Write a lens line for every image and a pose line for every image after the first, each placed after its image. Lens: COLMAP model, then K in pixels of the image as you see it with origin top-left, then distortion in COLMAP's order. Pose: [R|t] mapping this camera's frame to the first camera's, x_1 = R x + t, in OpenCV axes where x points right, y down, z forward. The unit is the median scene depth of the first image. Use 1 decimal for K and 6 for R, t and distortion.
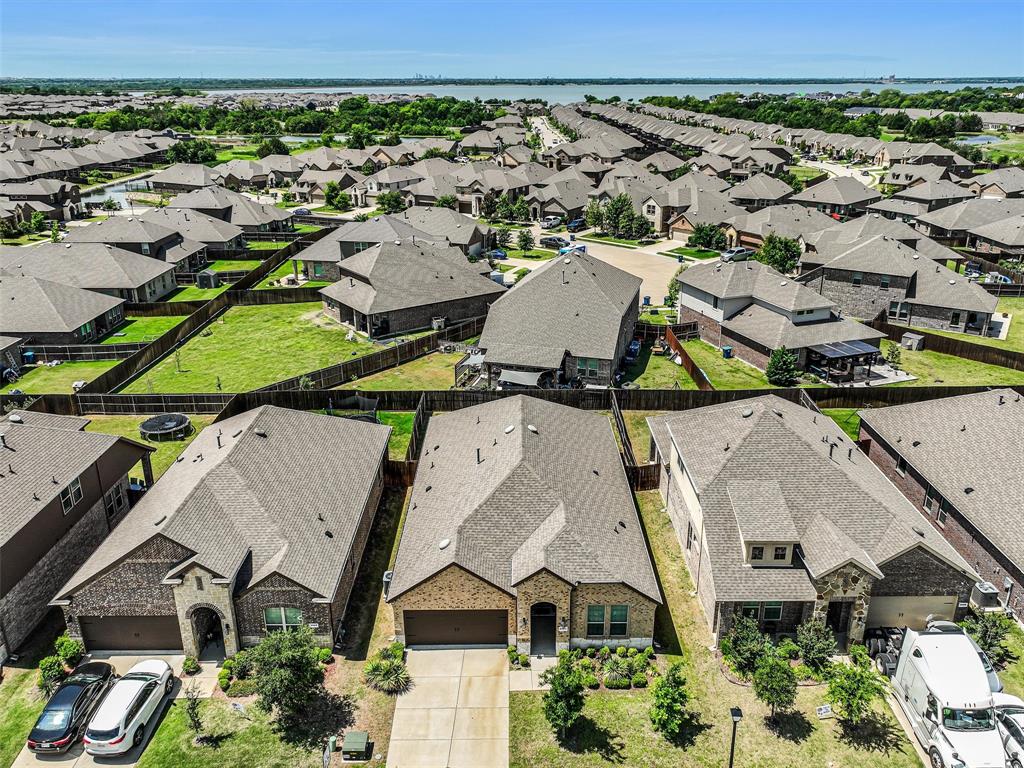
lens RADIAL K [[801.3, 0, 512.0], [0, 801.3, 384.0], [0, 0, 1]] dist [0.009032, 0.005908]
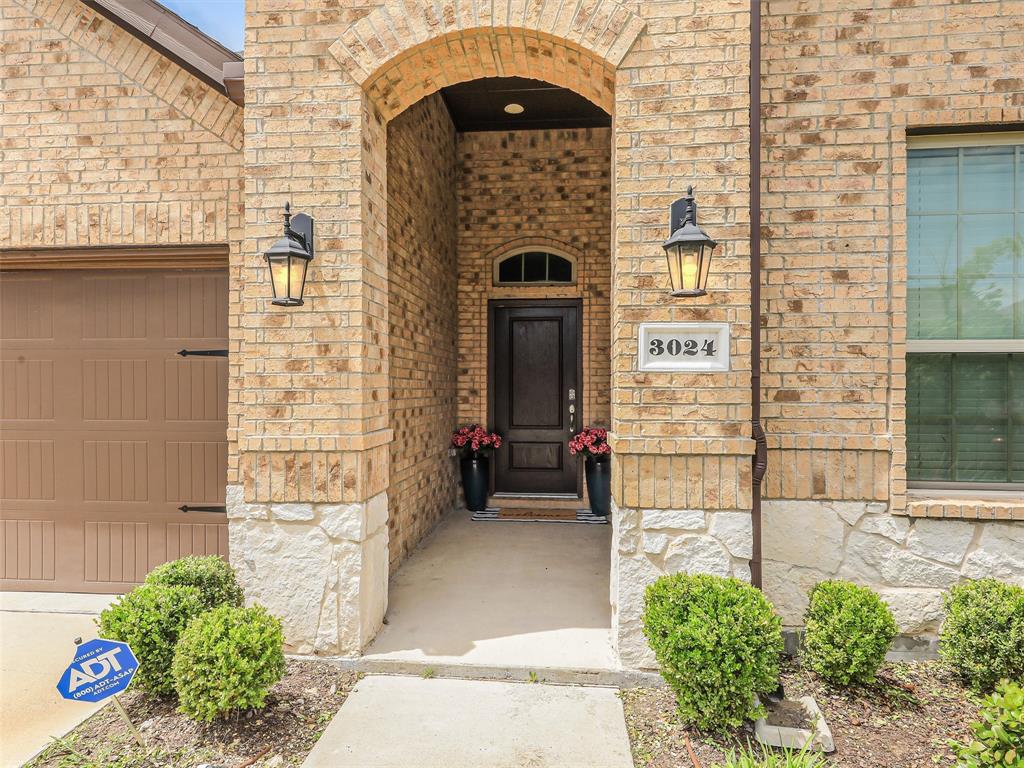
lens RADIAL K [[615.1, 0, 512.0], [0, 615.1, 384.0], [0, 0, 1]] dist [0.005043, 0.000859]
pose [[0.995325, 0.004458, -0.096482, 0.049508], [-0.037734, 0.937491, -0.345956, 0.333614], [0.088909, 0.347980, 0.933277, 0.919382]]
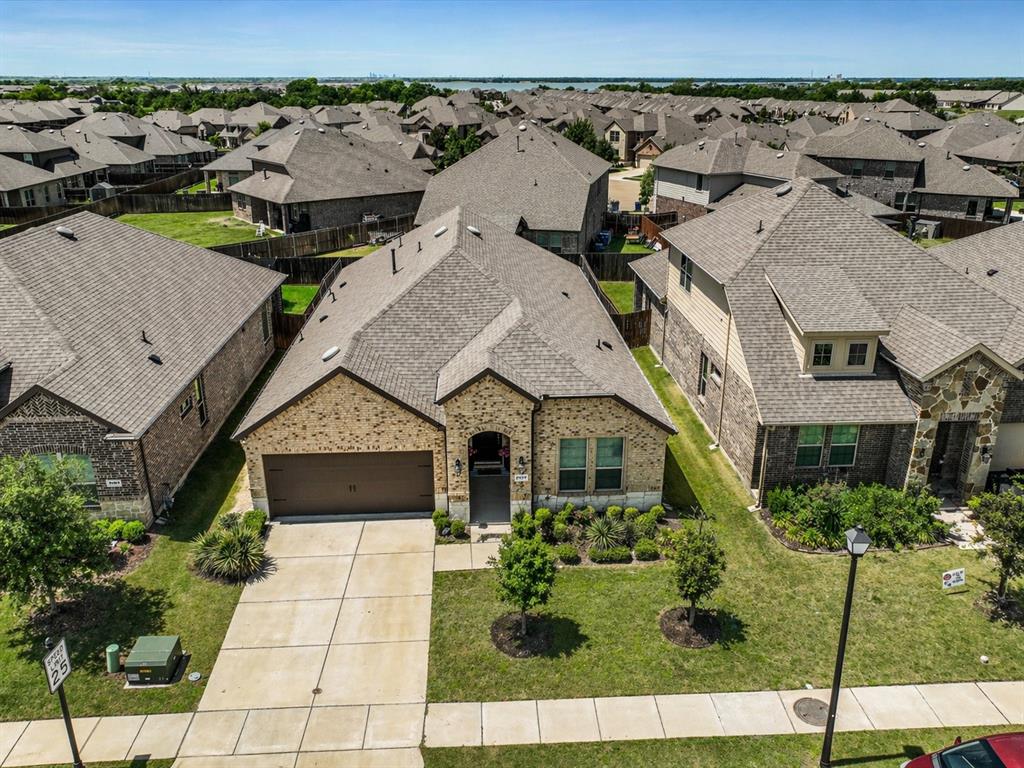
lens RADIAL K [[801.3, 0, 512.0], [0, 801.3, 384.0], [0, 0, 1]] dist [0.009032, 0.005908]
pose [[0.998599, -0.015285, 0.050669, 0.025931], [0.015201, 0.999882, 0.002059, 0.228752], [-0.050695, -0.001286, 0.998713, 0.373491]]
